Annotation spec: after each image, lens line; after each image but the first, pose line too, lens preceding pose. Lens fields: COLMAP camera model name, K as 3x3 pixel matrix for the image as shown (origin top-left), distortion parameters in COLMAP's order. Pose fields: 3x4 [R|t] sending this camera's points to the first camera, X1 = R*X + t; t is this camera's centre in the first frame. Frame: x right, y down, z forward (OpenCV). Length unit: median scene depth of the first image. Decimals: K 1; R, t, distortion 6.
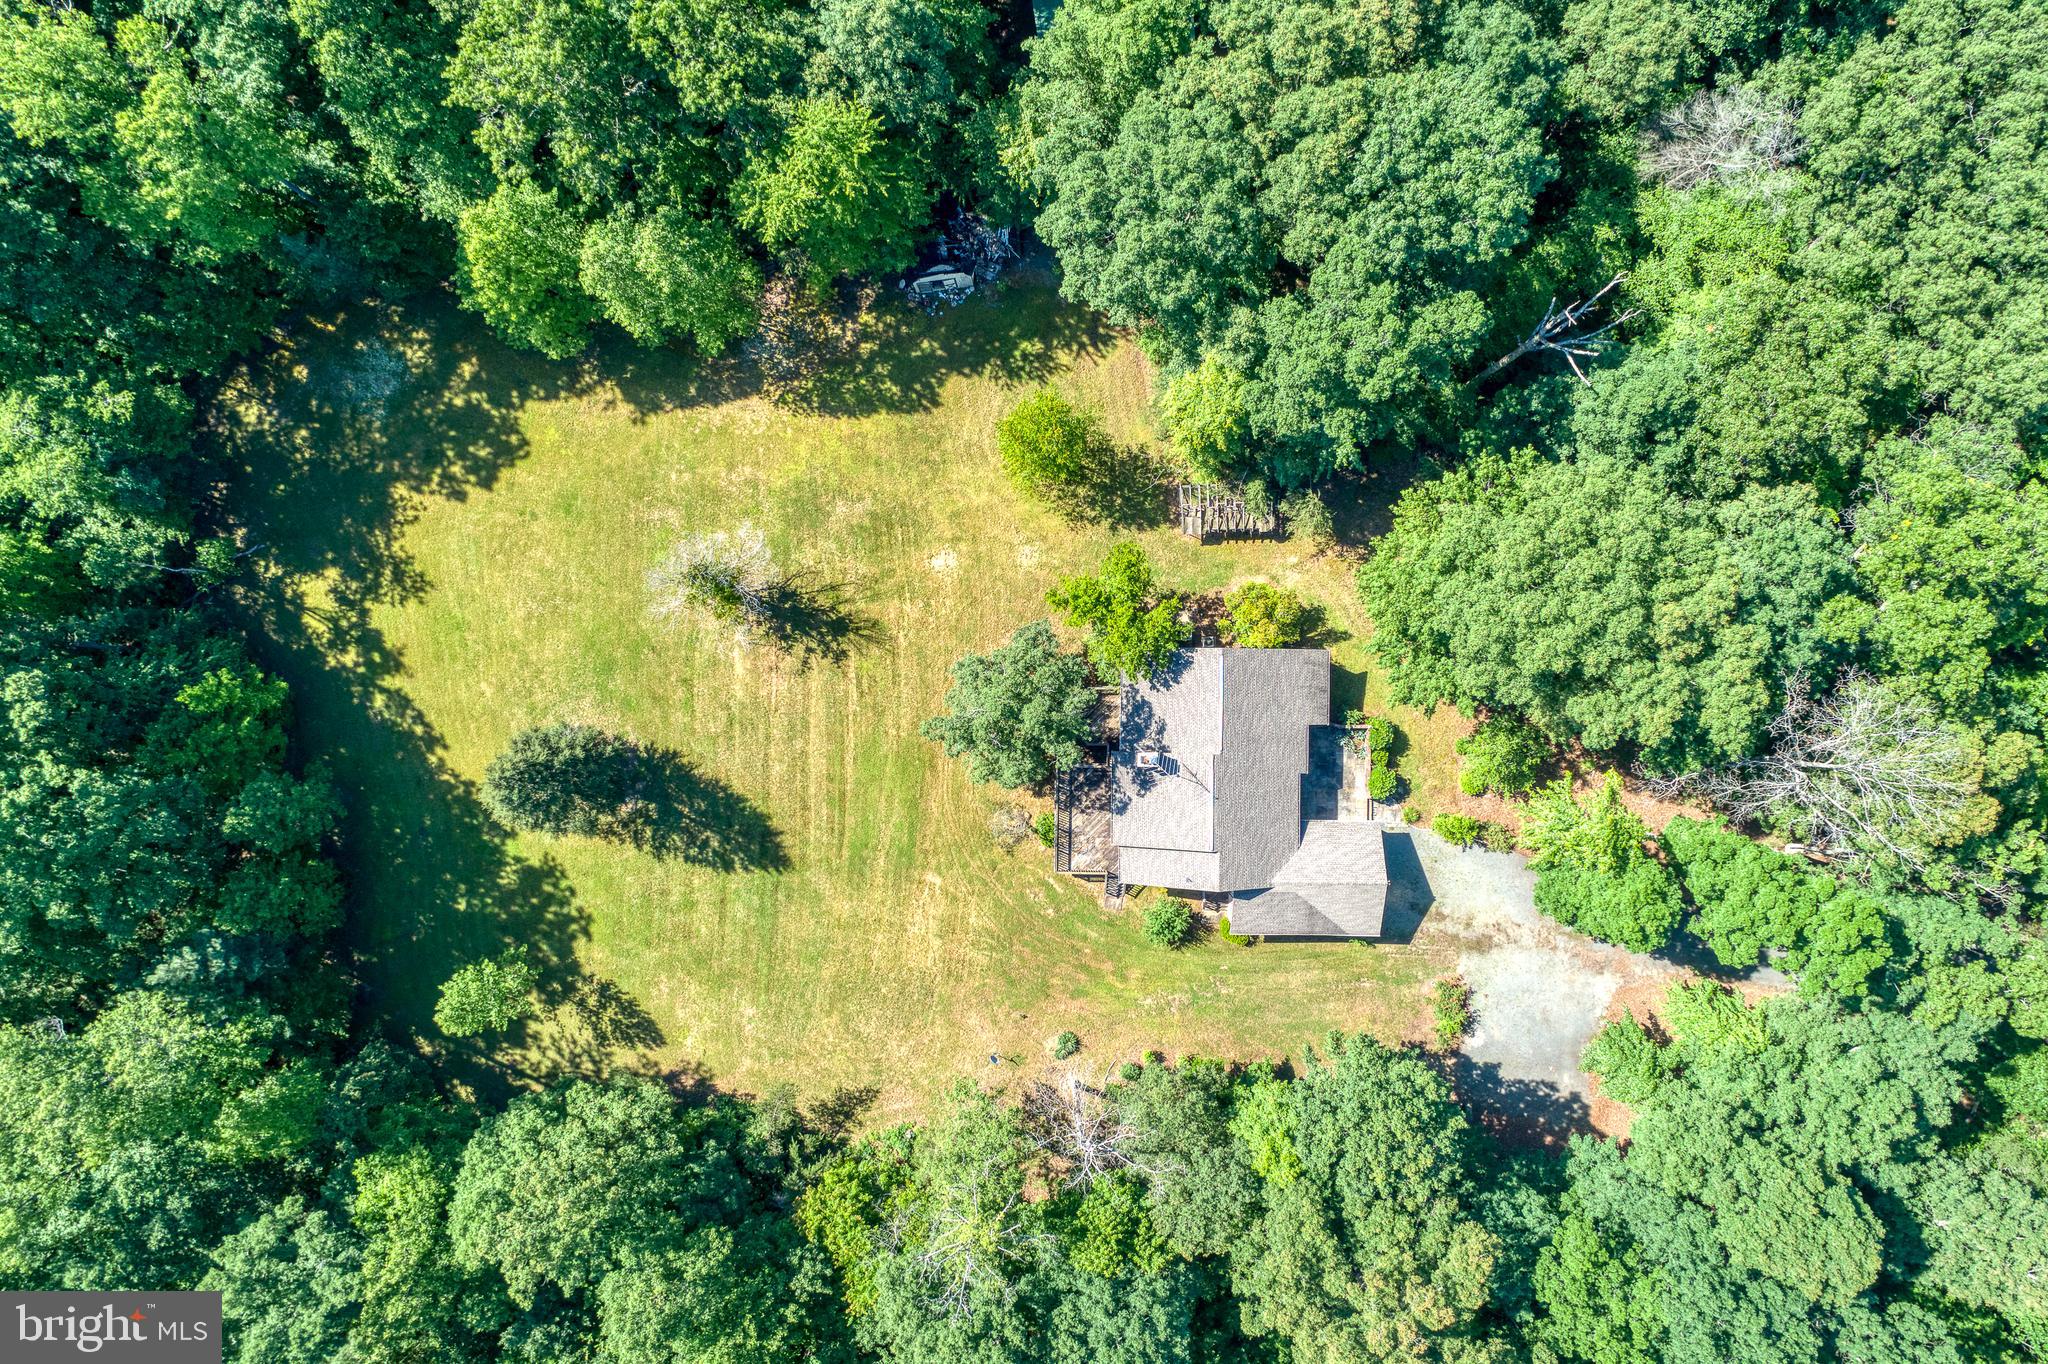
lens RADIAL K [[1294.2, 0, 1028.4], [0, 1294.2, 680.8], [0, 0, 1]] dist [-0.044480, 0.041320]
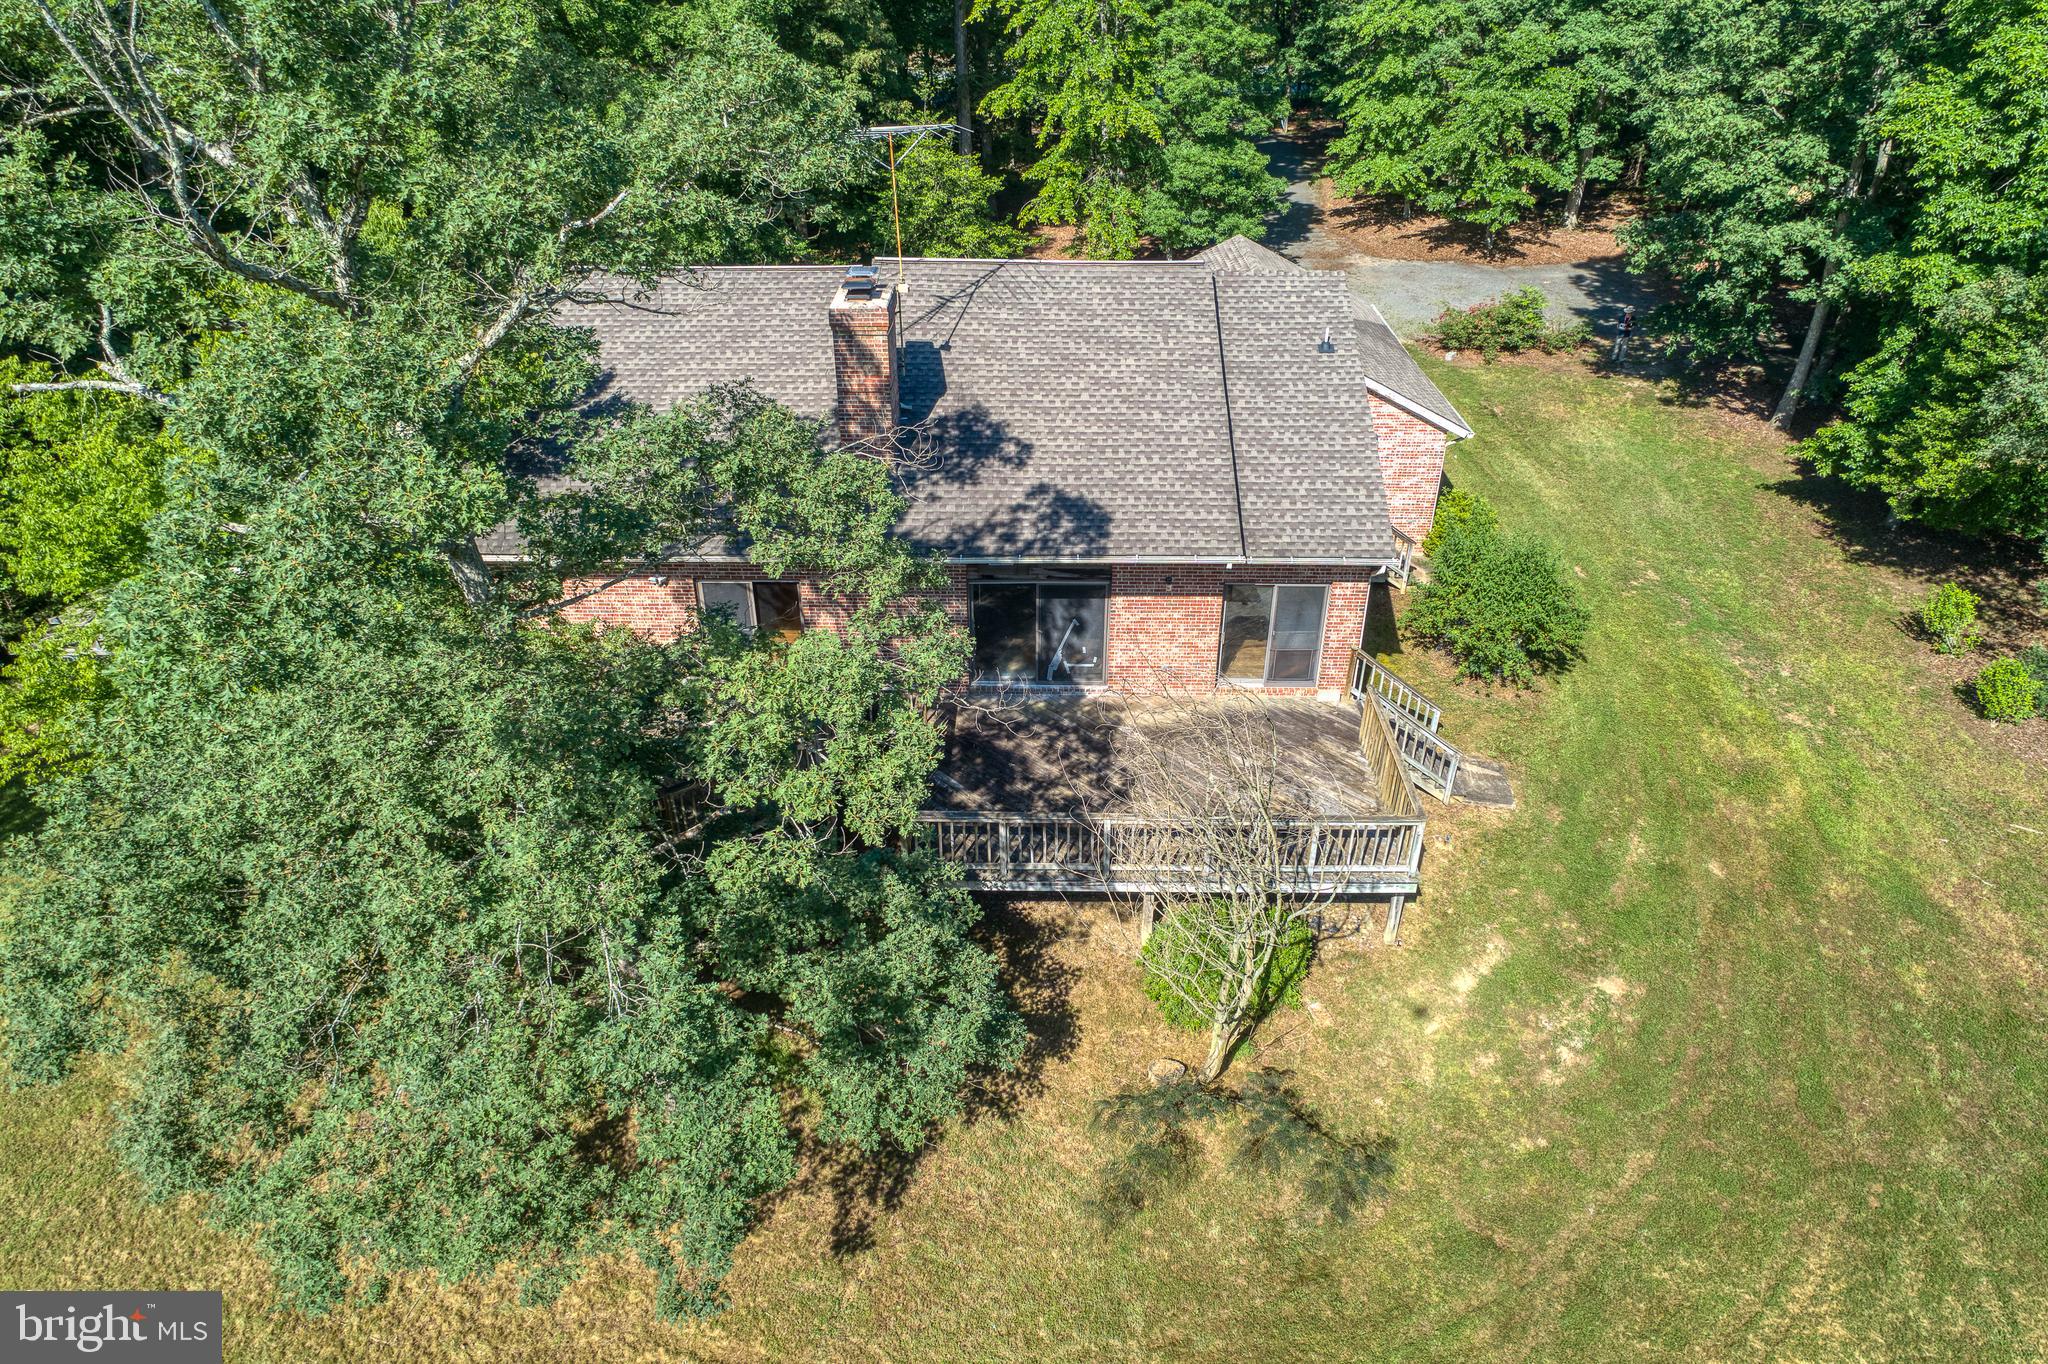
lens RADIAL K [[1281.0, 0, 1028.5], [0, 1281.0, 681.6], [0, 0, 1]] dist [-0.048846, 0.037592]
pose [[0.007105, -0.513140, 0.858276, -0.140703], [0.999973, 0.002279, -0.006916, 0.087535], [0.001593, 0.858302, 0.513142, 0.869008]]
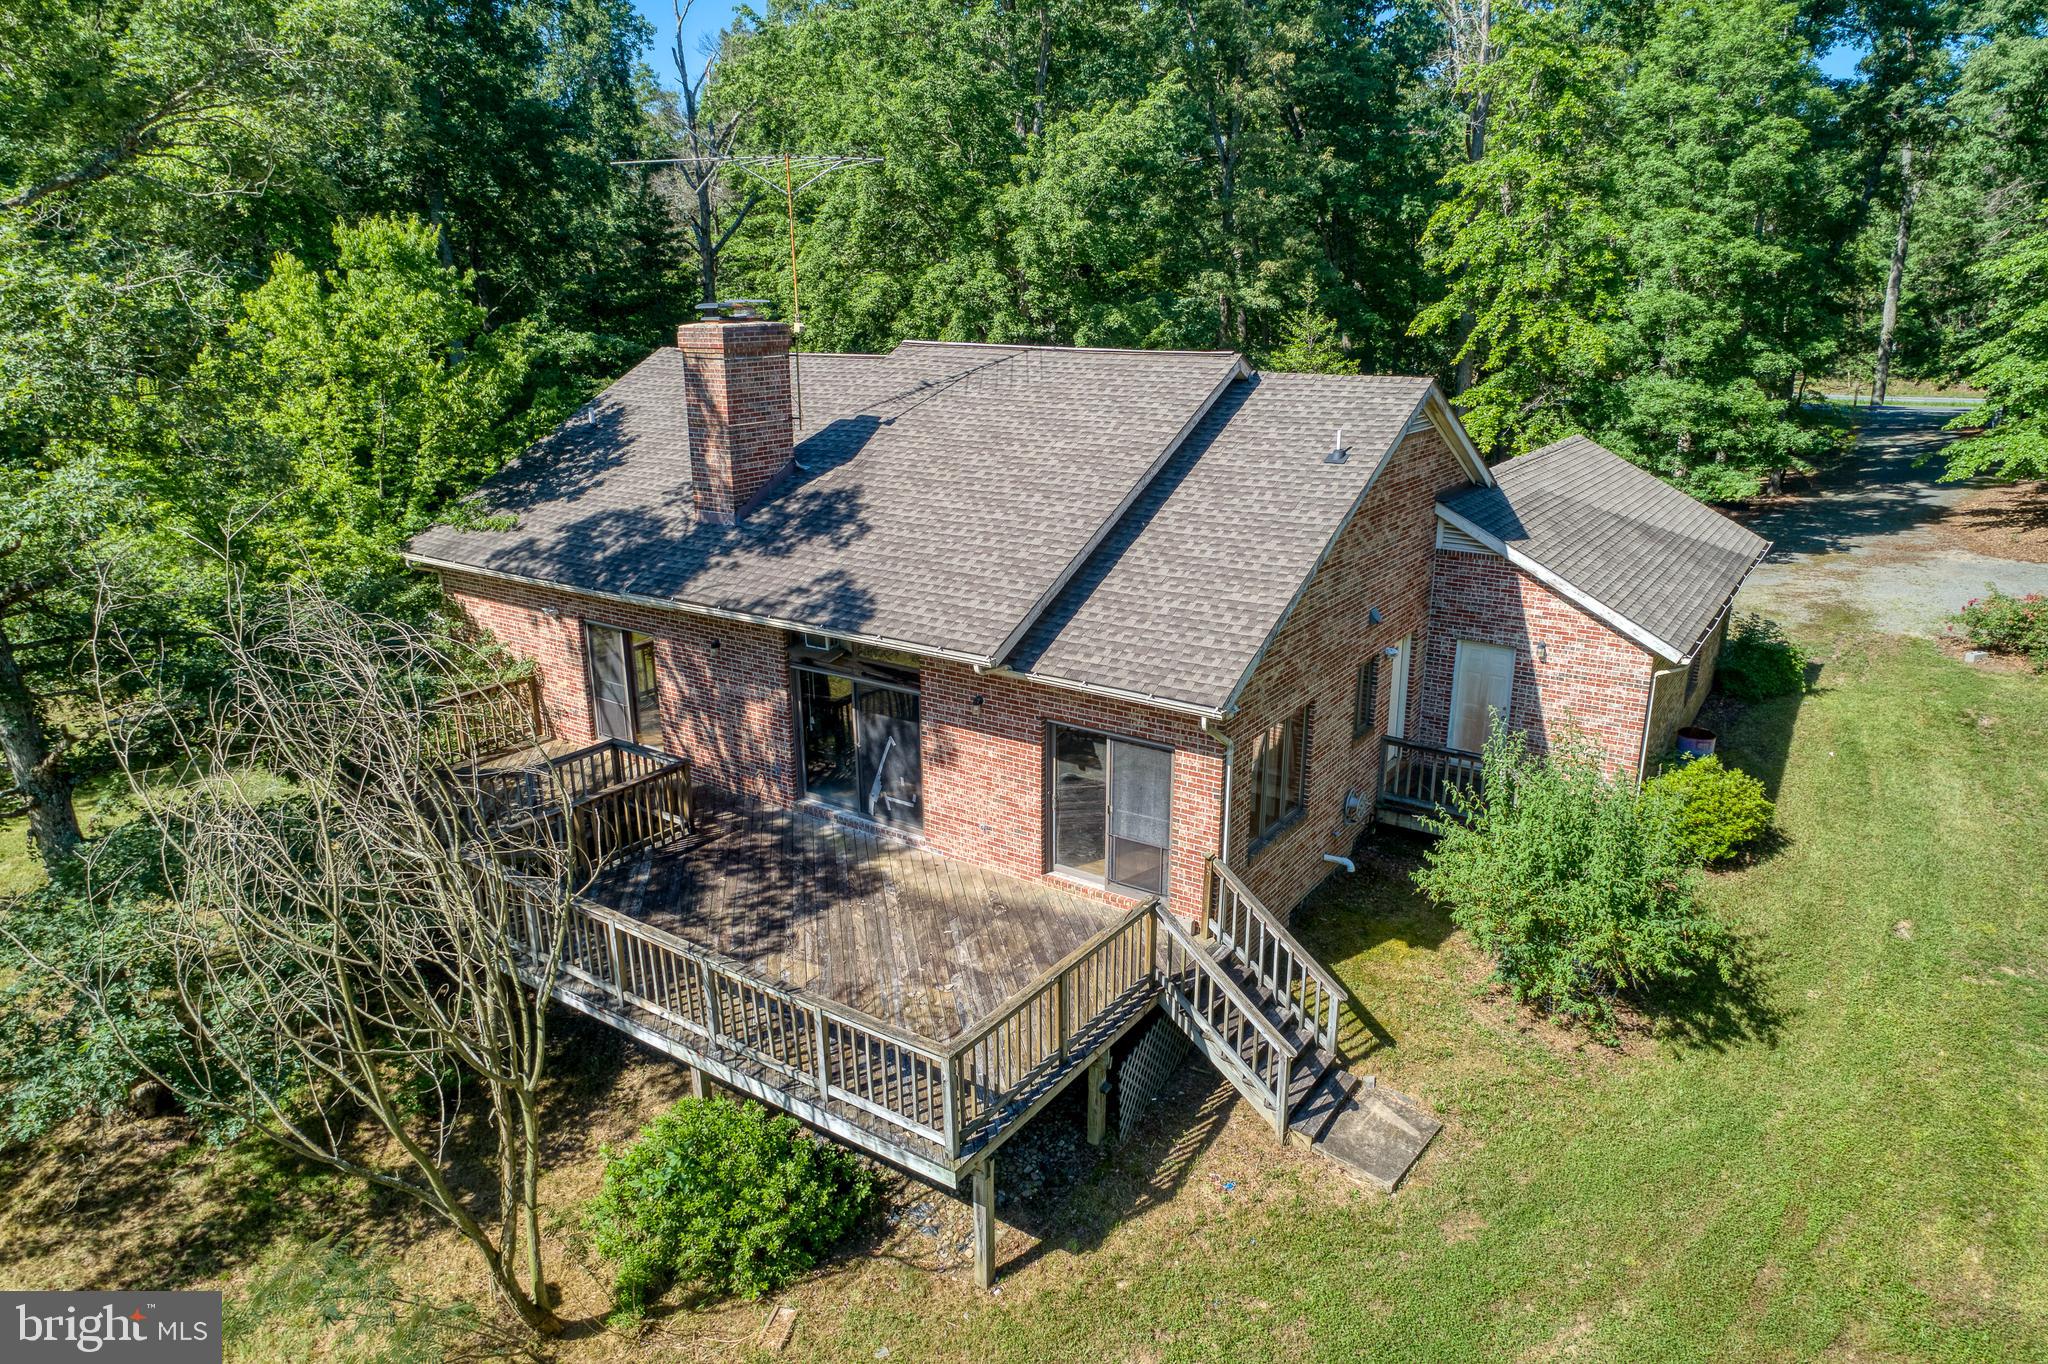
lens RADIAL K [[1294.2, 0, 1028.4], [0, 1294.2, 680.8], [0, 0, 1]] dist [-0.044480, 0.041320]
pose [[0.561779, -0.232677, 0.793893, -0.064070], [0.827286, 0.159665, -0.538613, 0.214760], [-0.001434, 0.959359, 0.282186, 0.921973]]
